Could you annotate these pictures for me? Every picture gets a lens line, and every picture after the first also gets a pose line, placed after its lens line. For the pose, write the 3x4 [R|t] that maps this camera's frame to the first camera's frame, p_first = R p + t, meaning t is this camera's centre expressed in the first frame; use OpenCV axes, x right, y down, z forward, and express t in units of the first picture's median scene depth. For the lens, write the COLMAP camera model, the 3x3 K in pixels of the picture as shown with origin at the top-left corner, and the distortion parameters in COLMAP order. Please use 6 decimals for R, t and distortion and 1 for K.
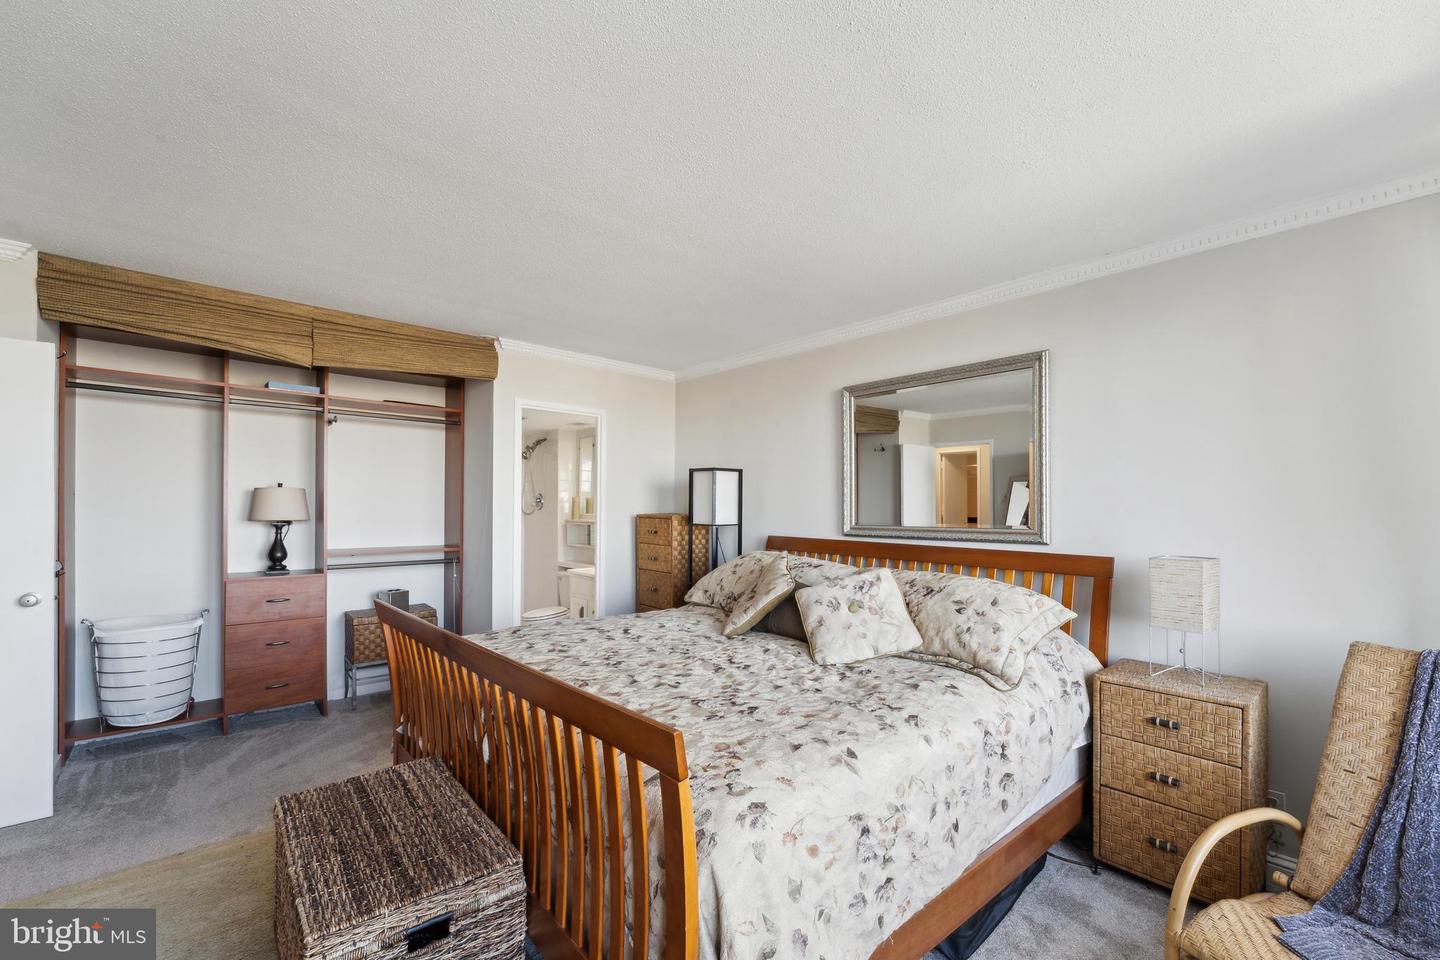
lens RADIAL K [[587.3, 0, 725.5], [0, 587.3, 504.0], [0, 0, 1]] dist [-0.003618, -0.000243]
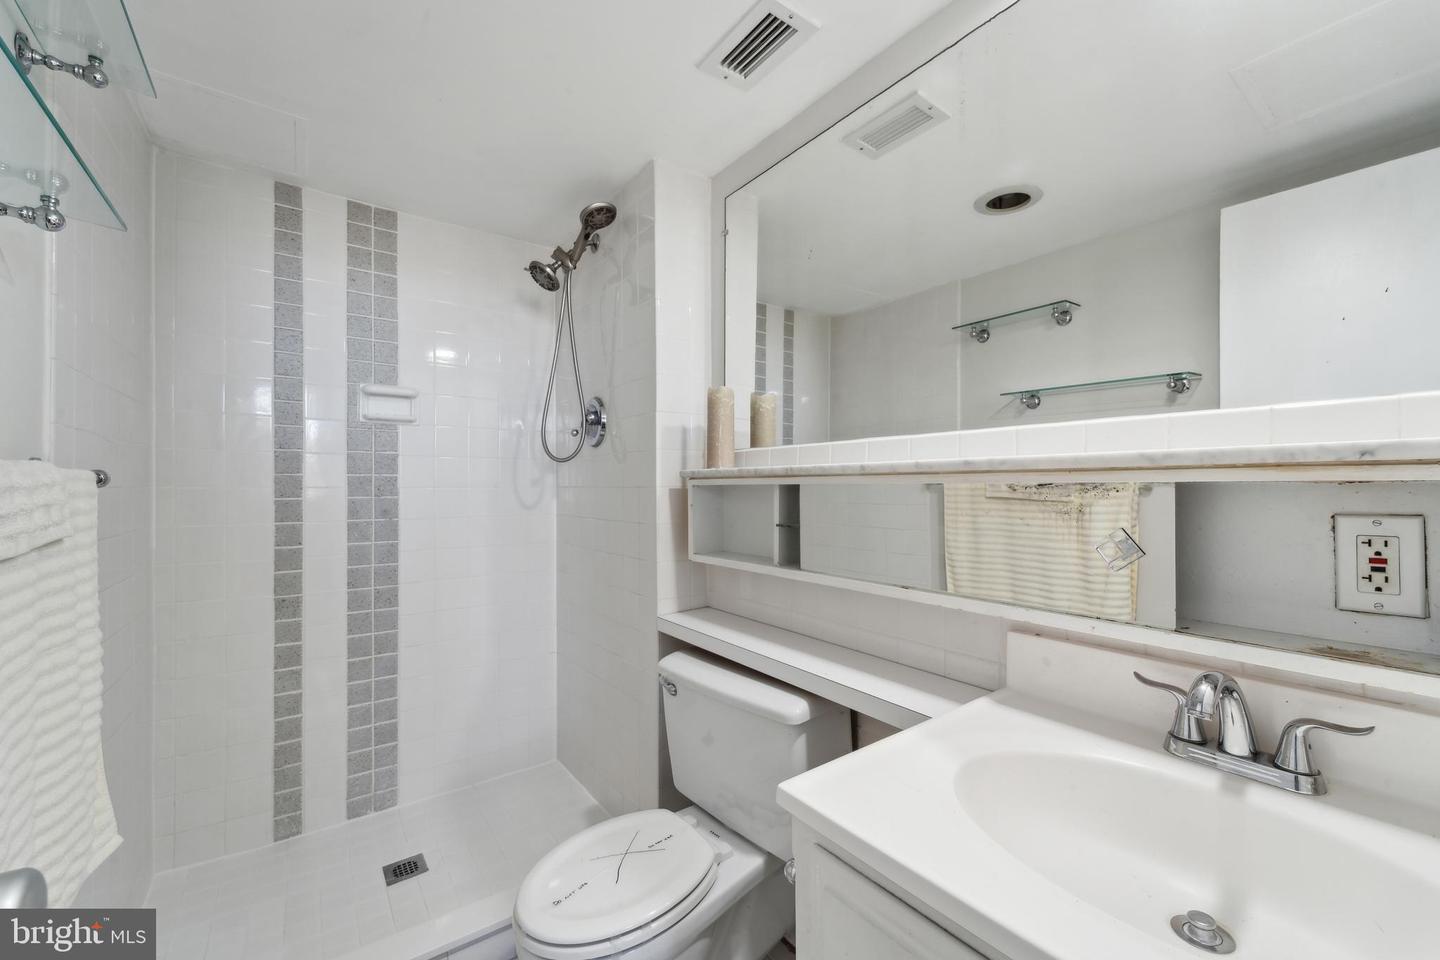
lens RADIAL K [[587.3, 0, 722.6], [0, 587.3, 487.1], [0, 0, 1]] dist [-0.003618, -0.000243]
pose [[0.993824, -0.006819, -0.110756, -0.617790], [0.005801, 0.999938, -0.009509, 0.102688], [0.110813, 0.008808, 0.993802, 2.001968]]
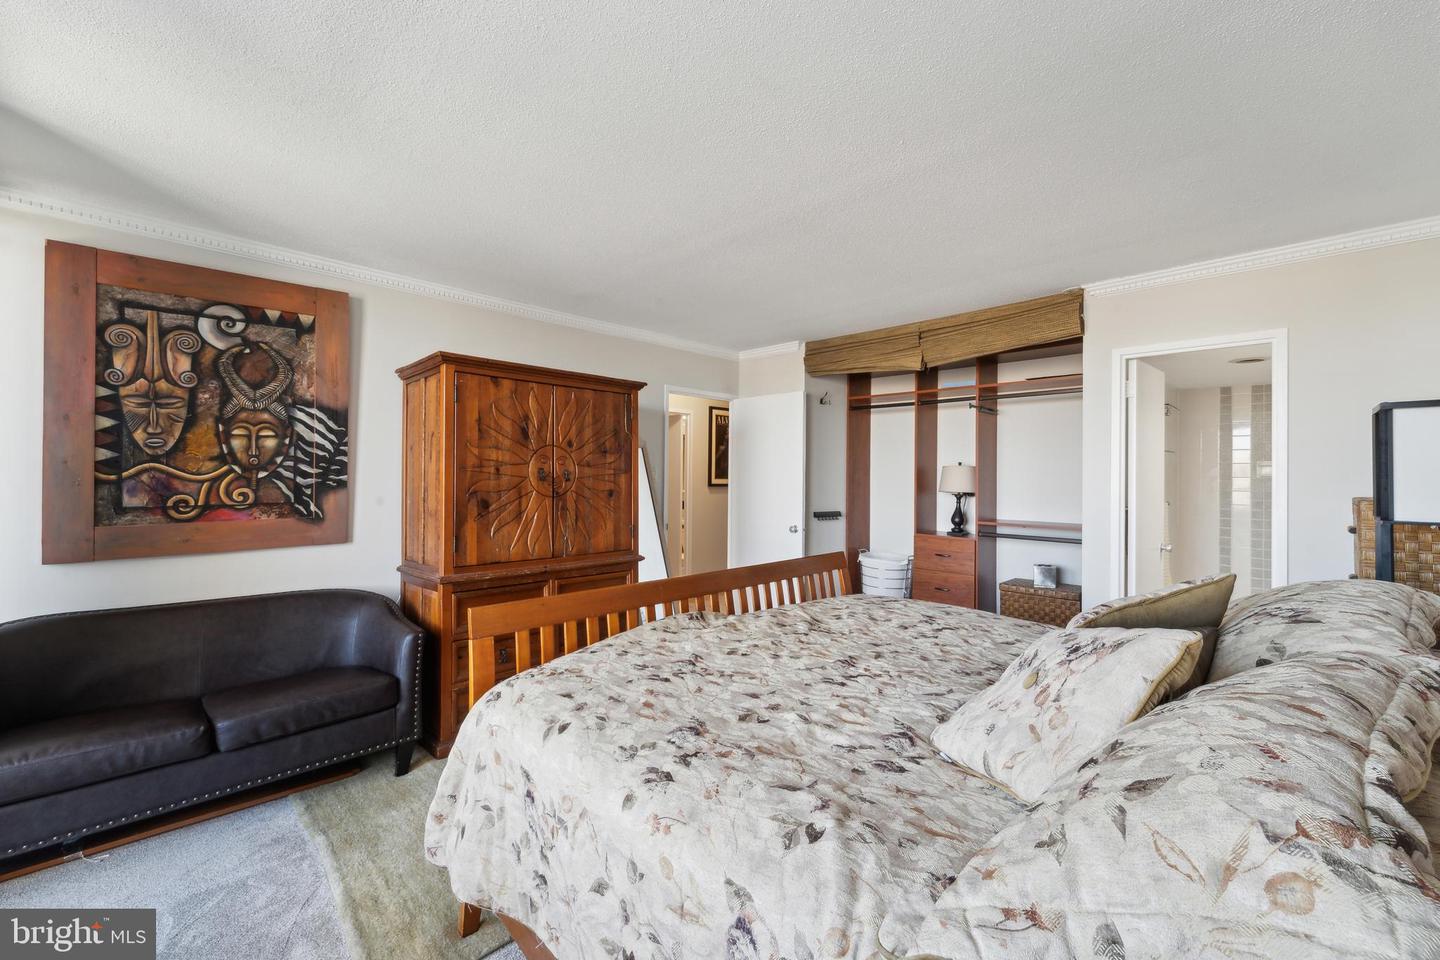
lens RADIAL K [[591.2, 0, 748.8], [0, 591.2, 484.7], [0, 0, 1]] dist [0.002978, 0.000014]
pose [[0.064308, 0.010333, -0.997877, 0.802302], [-0.007435, 0.999924, 0.009875, 0.004536], [0.997902, 0.006784, 0.064380, 0.818460]]
